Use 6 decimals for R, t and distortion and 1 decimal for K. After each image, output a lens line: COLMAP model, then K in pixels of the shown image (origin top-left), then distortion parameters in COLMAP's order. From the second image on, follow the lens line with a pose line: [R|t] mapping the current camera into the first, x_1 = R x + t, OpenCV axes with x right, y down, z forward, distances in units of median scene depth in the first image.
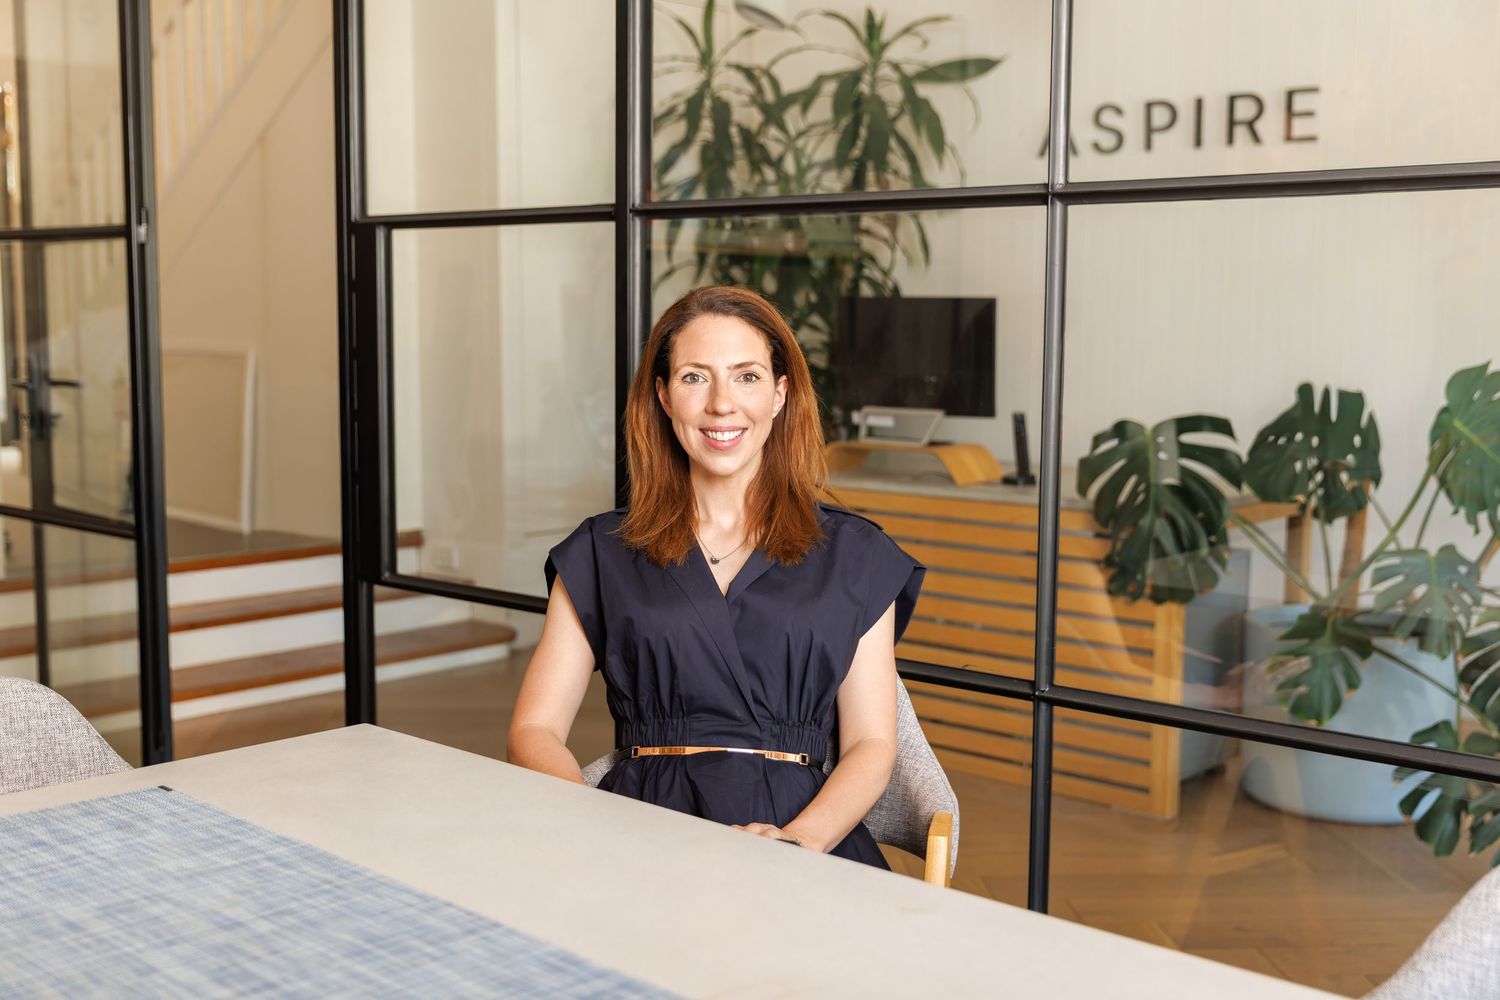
lens RADIAL K [[1705.8, 0, 745.6], [0, 1705.8, 491.5], [0, 0, 1]] dist [-0.022128, 0.000000]
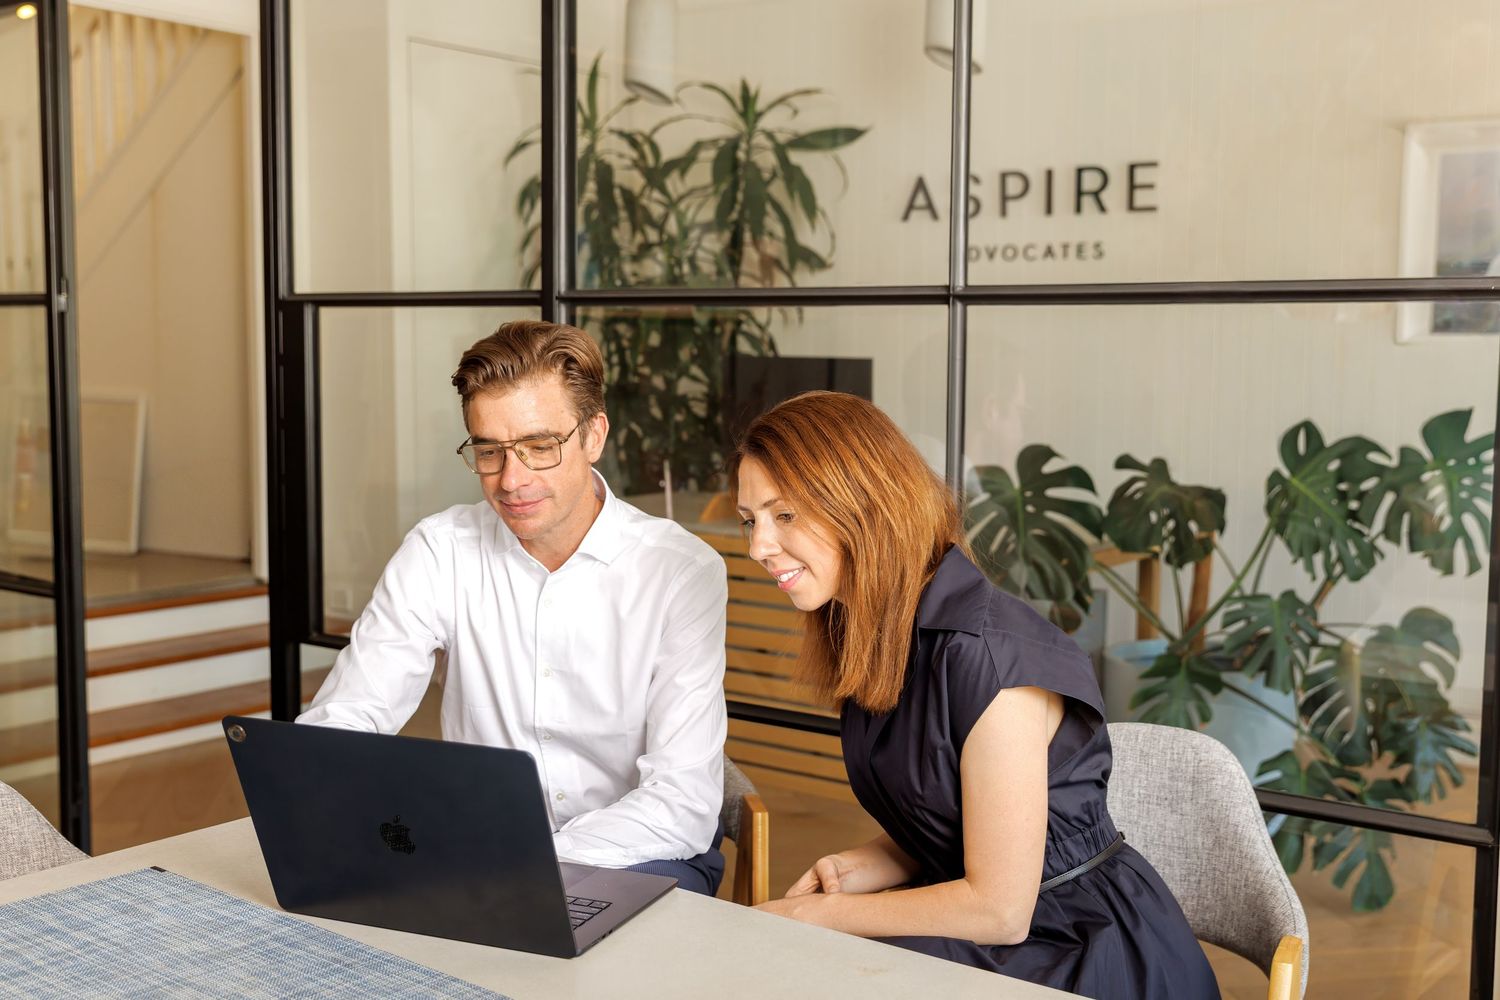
lens RADIAL K [[1643.2, 0, 754.4], [0, 1643.2, 462.6], [0, 0, 1]] dist [-0.015574, 0.000000]
pose [[0.995480, -0.005233, 0.094822, -0.029862], [0.008016, 0.999548, -0.028991, -0.021241], [-0.094627, 0.029620, 0.995072, -0.028183]]
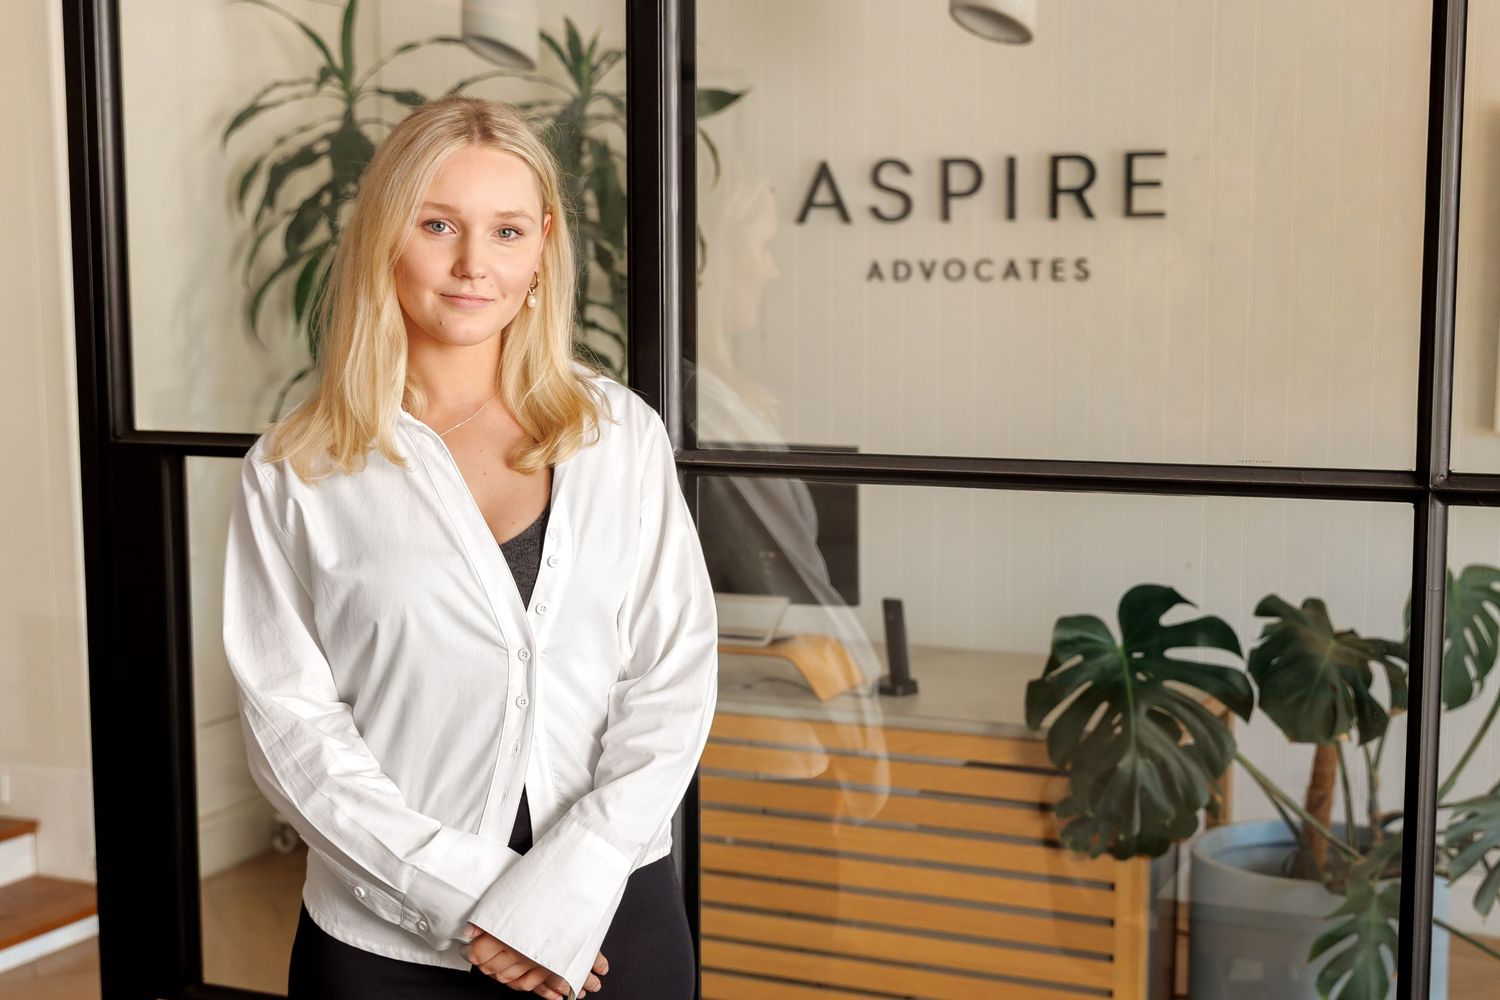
lens RADIAL K [[2049.5, 0, 754.4], [0, 2049.5, 508.8], [0, 0, 1]] dist [-0.012316, 0.000000]
pose [[0.954196, -0.036790, 0.296913, -0.190868], [0.036981, 0.999304, 0.004976, -0.106793], [-0.296889, 0.006232, 0.954892, 0.174014]]
